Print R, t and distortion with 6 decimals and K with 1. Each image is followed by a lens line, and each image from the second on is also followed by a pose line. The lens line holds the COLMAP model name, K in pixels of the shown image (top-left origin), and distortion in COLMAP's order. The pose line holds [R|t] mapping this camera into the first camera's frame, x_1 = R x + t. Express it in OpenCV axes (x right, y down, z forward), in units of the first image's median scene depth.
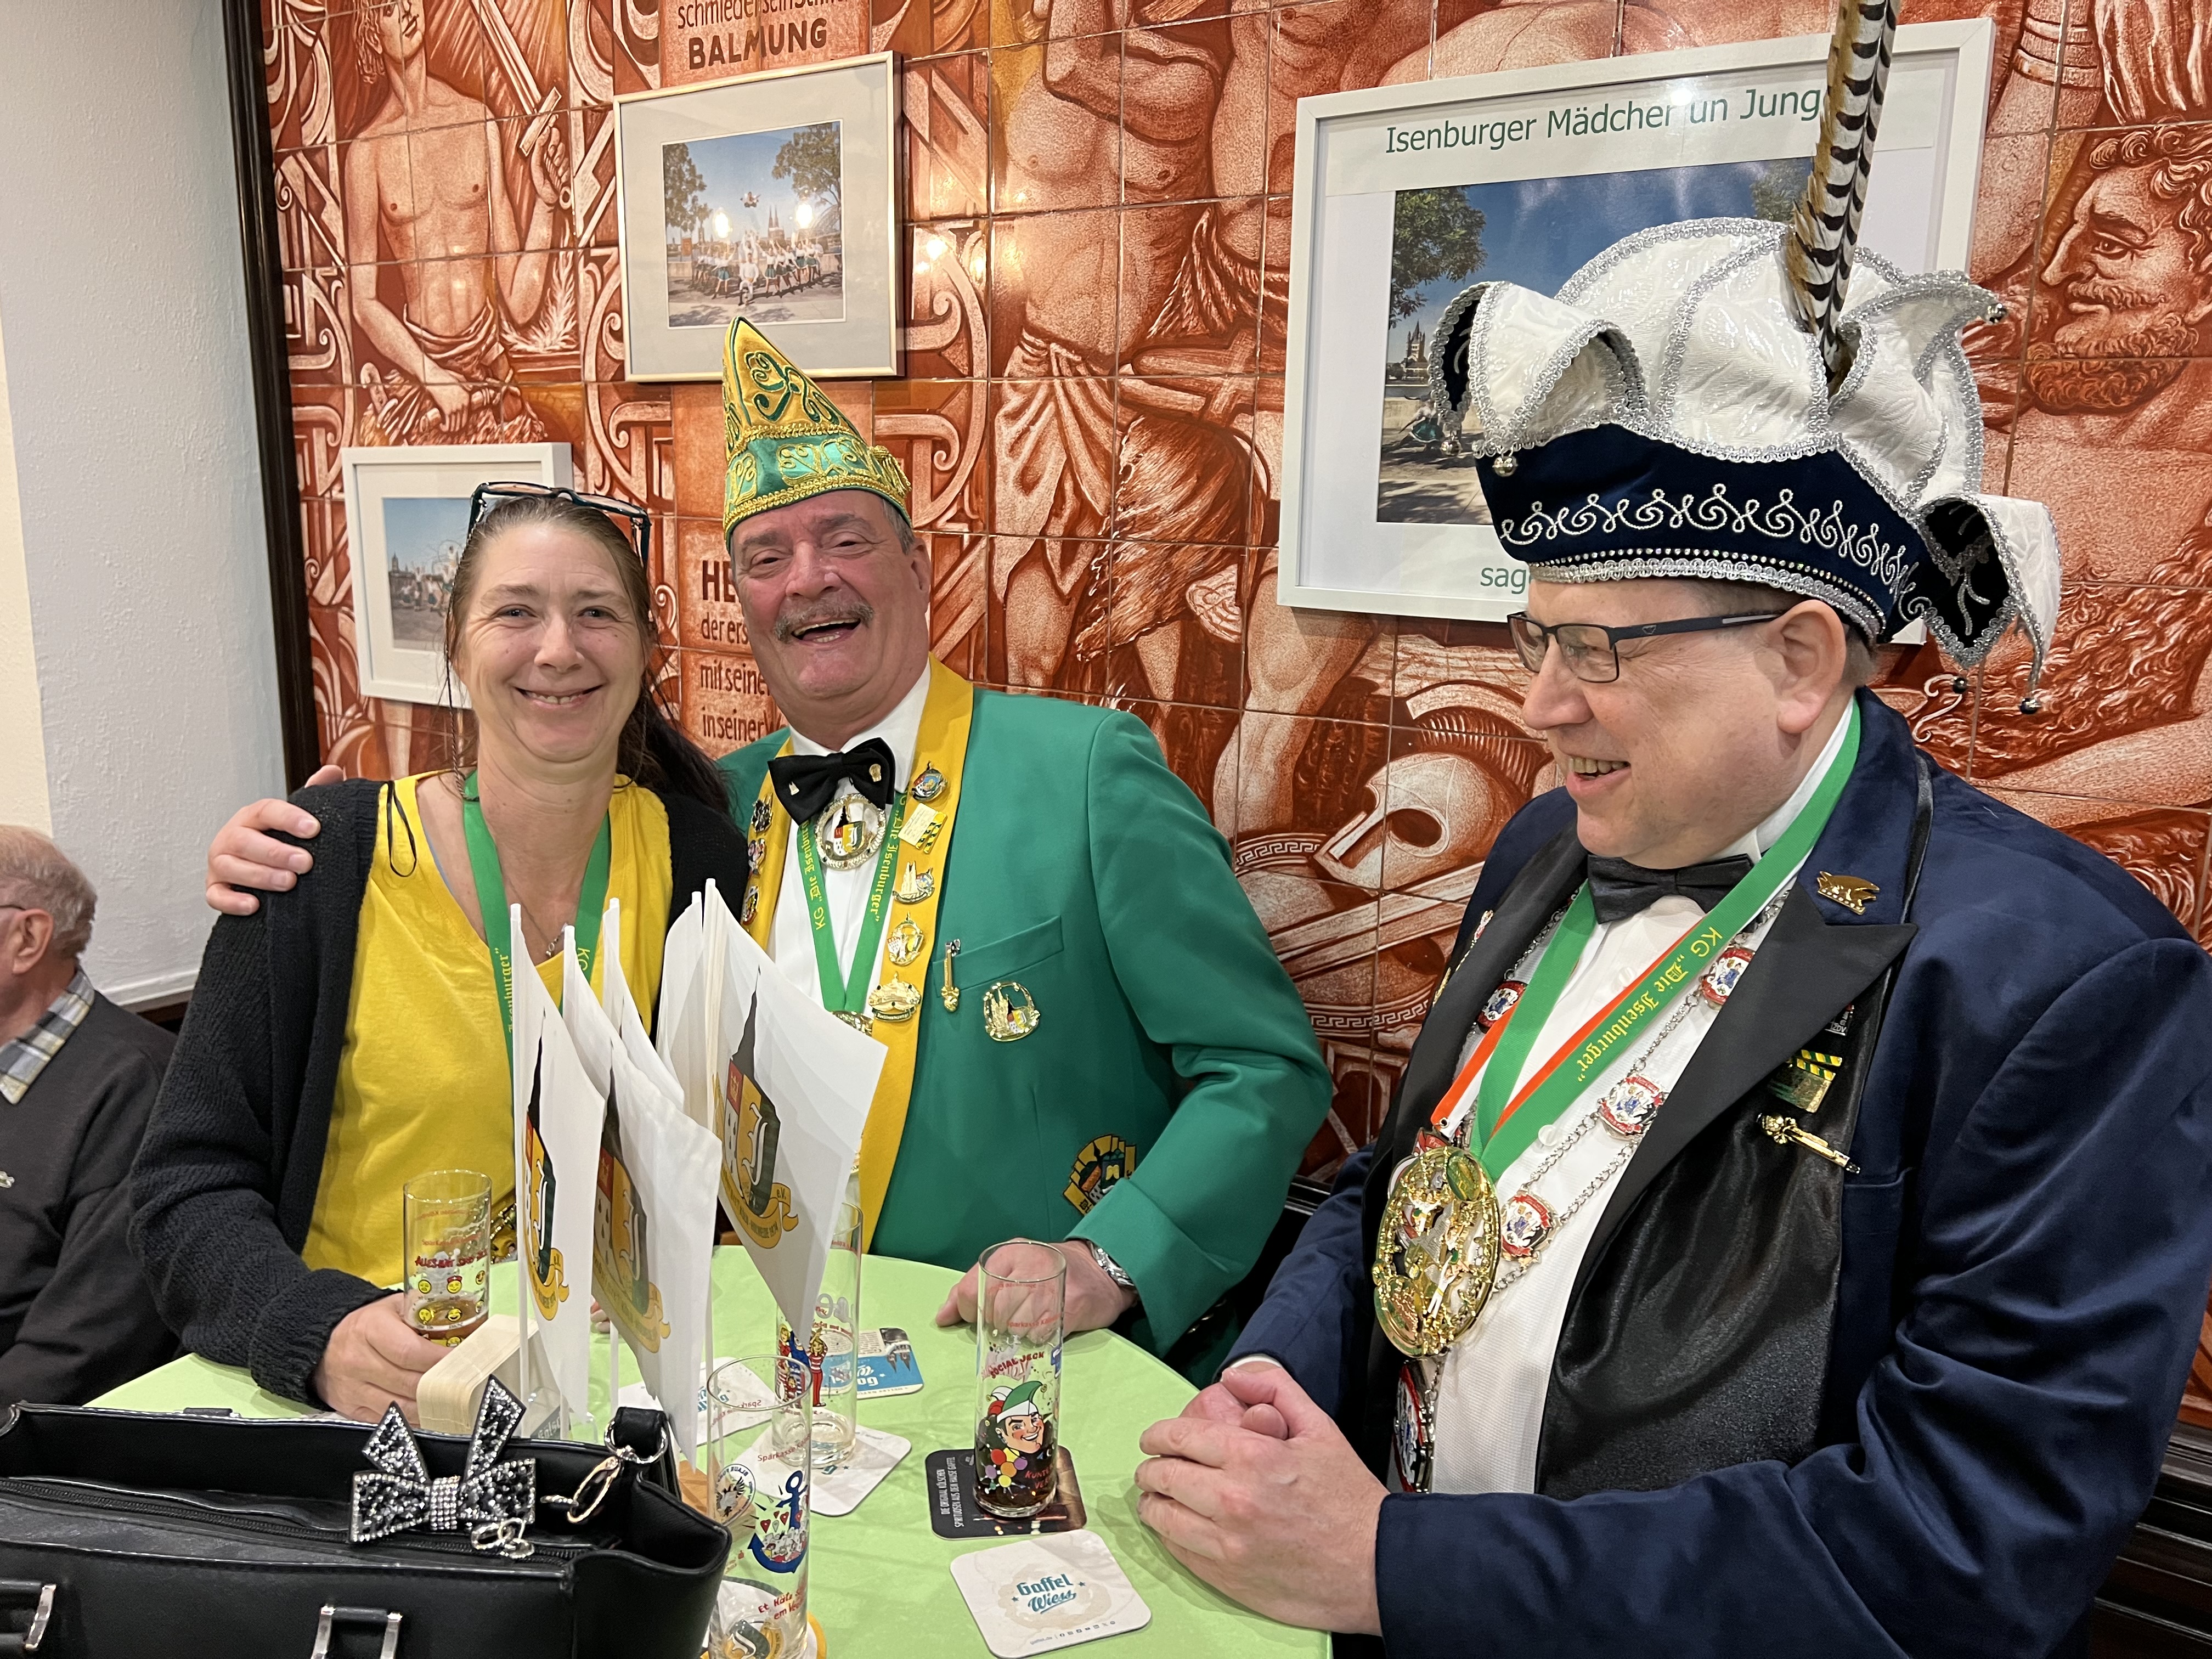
lens RADIAL K [[1674.4, 0, 1106.0], [0, 1674.4, 829.5], [0, 0, 1]] dist [0.047949, -0.058916]
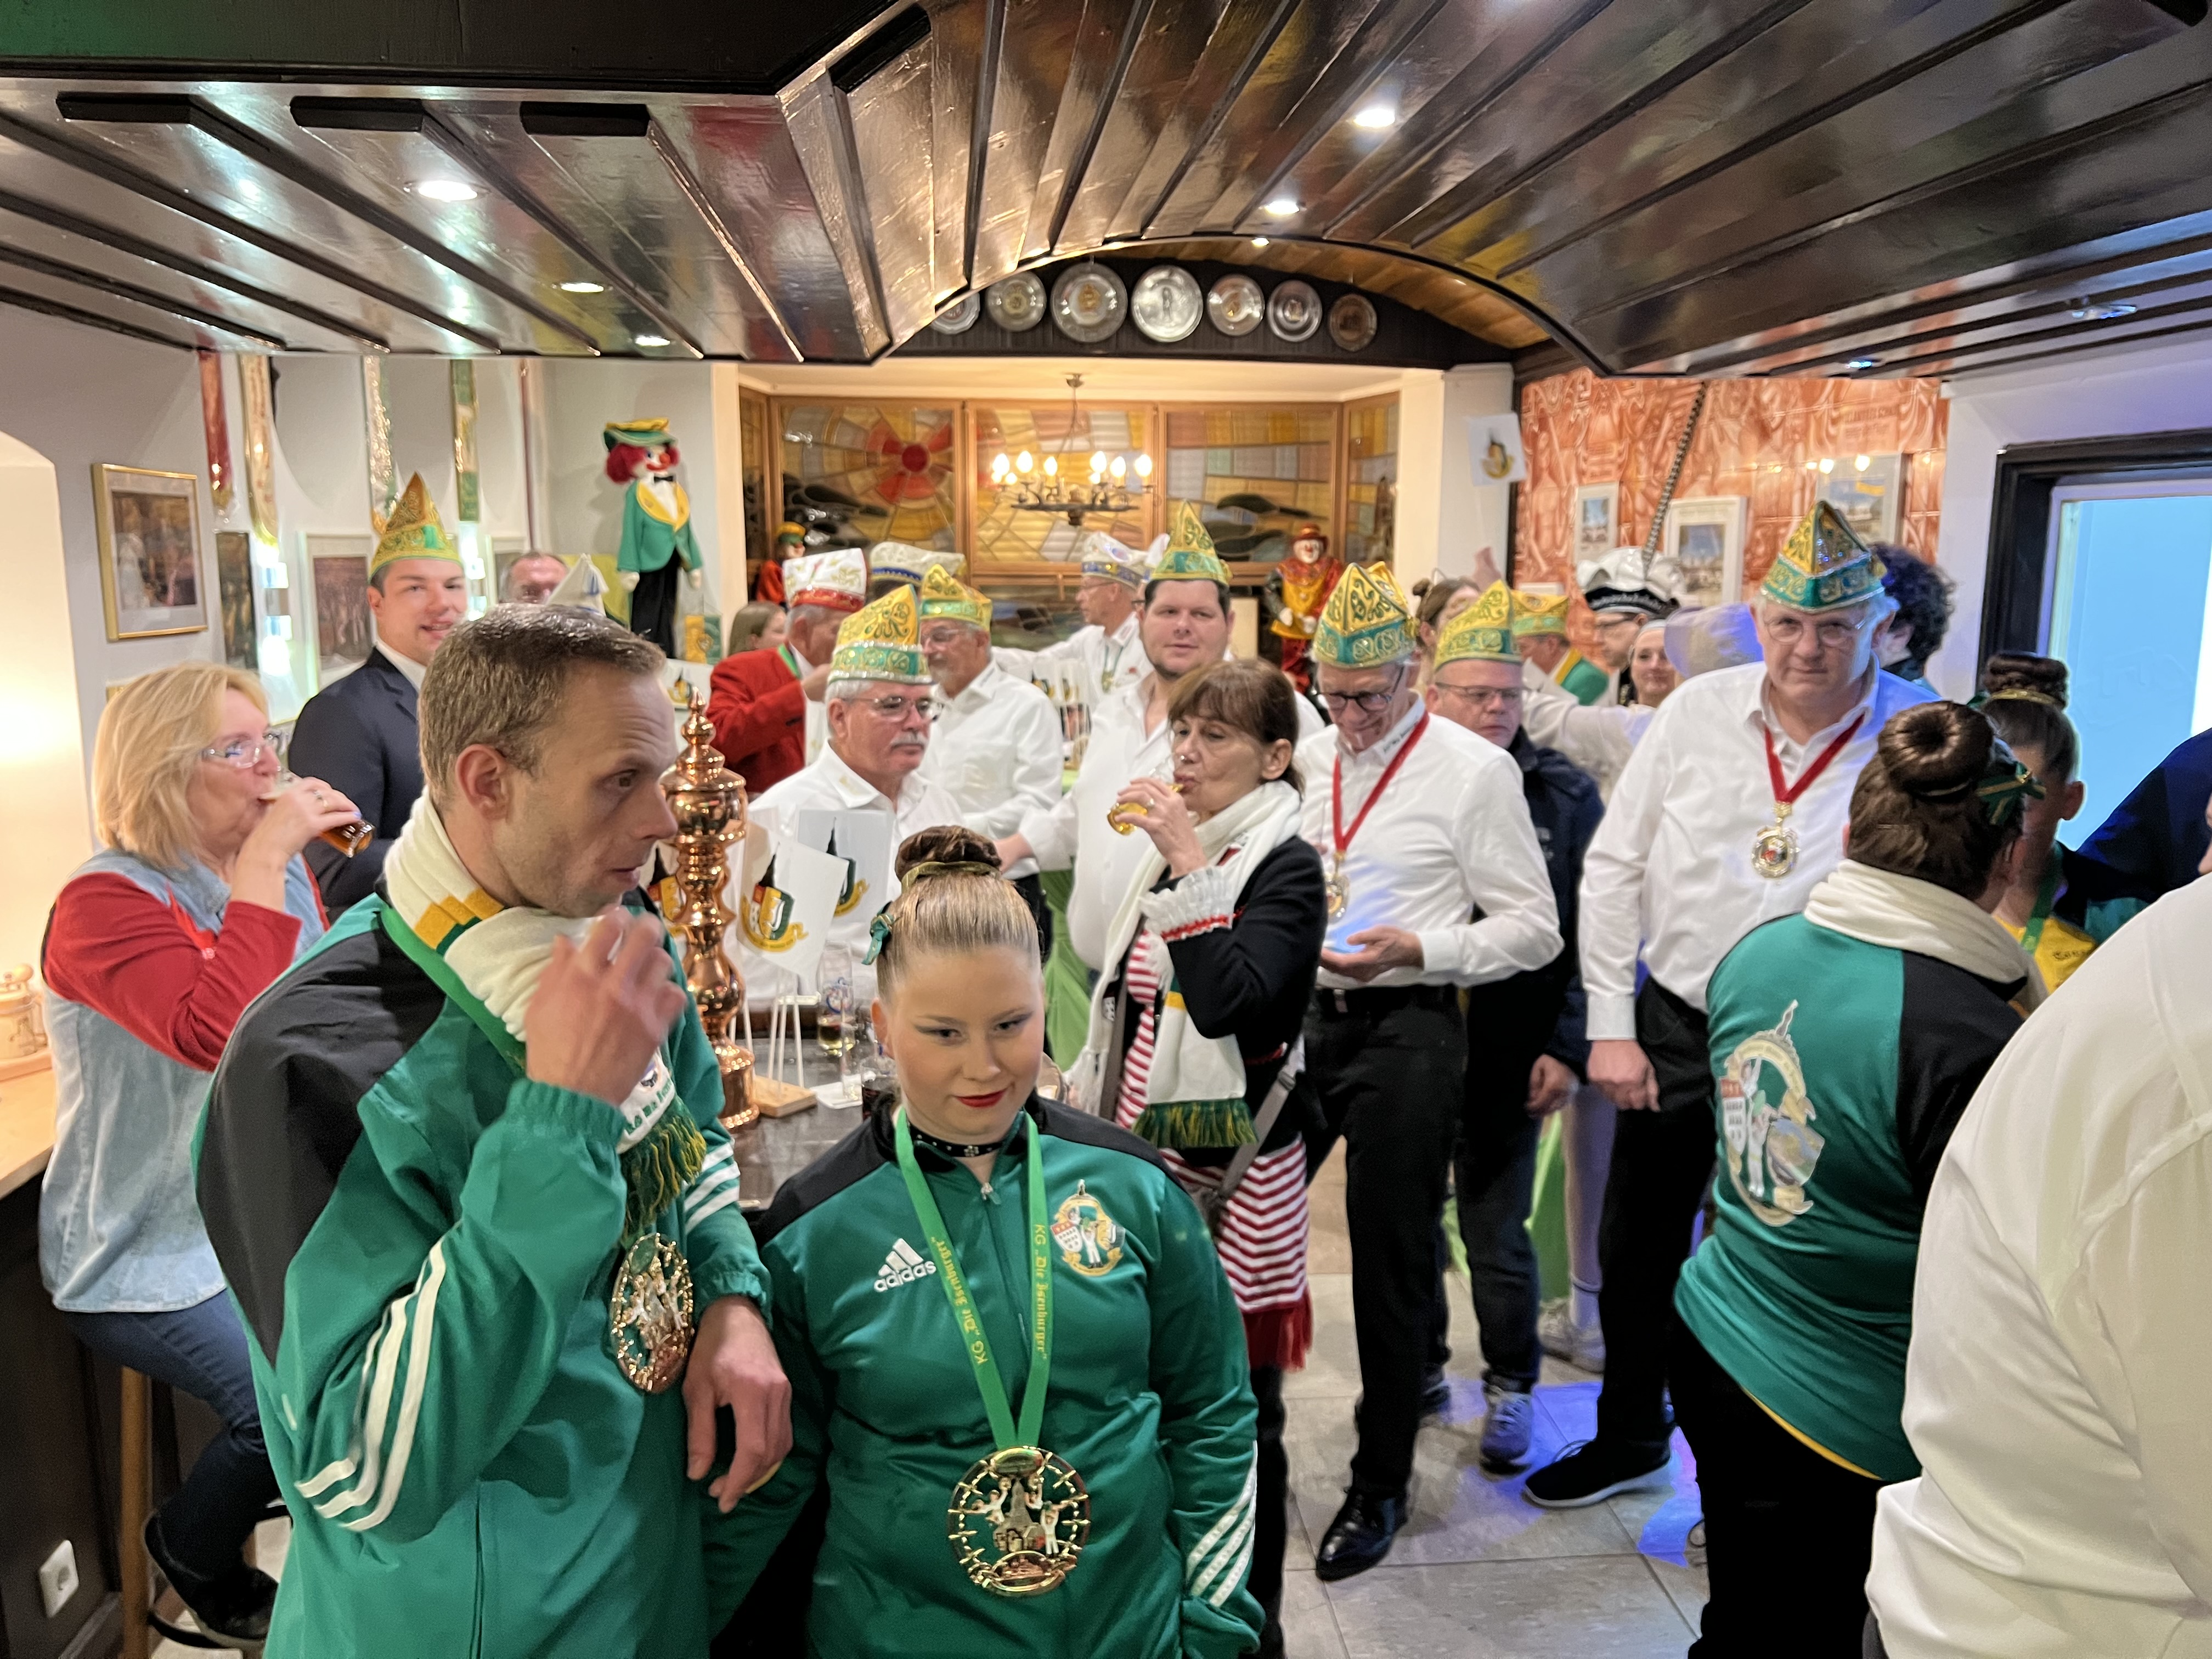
lens RADIAL K [[1674.4, 0, 1106.0], [0, 1674.4, 829.5], [0, 0, 1]] dist [0.047949, -0.058916]
pose [[0.668574, 0.101029, -0.736751, 3.364630], [-0.151883, 0.988396, -0.002292, 0.841509], [0.727970, 0.113433, 0.676161, -3.932353]]
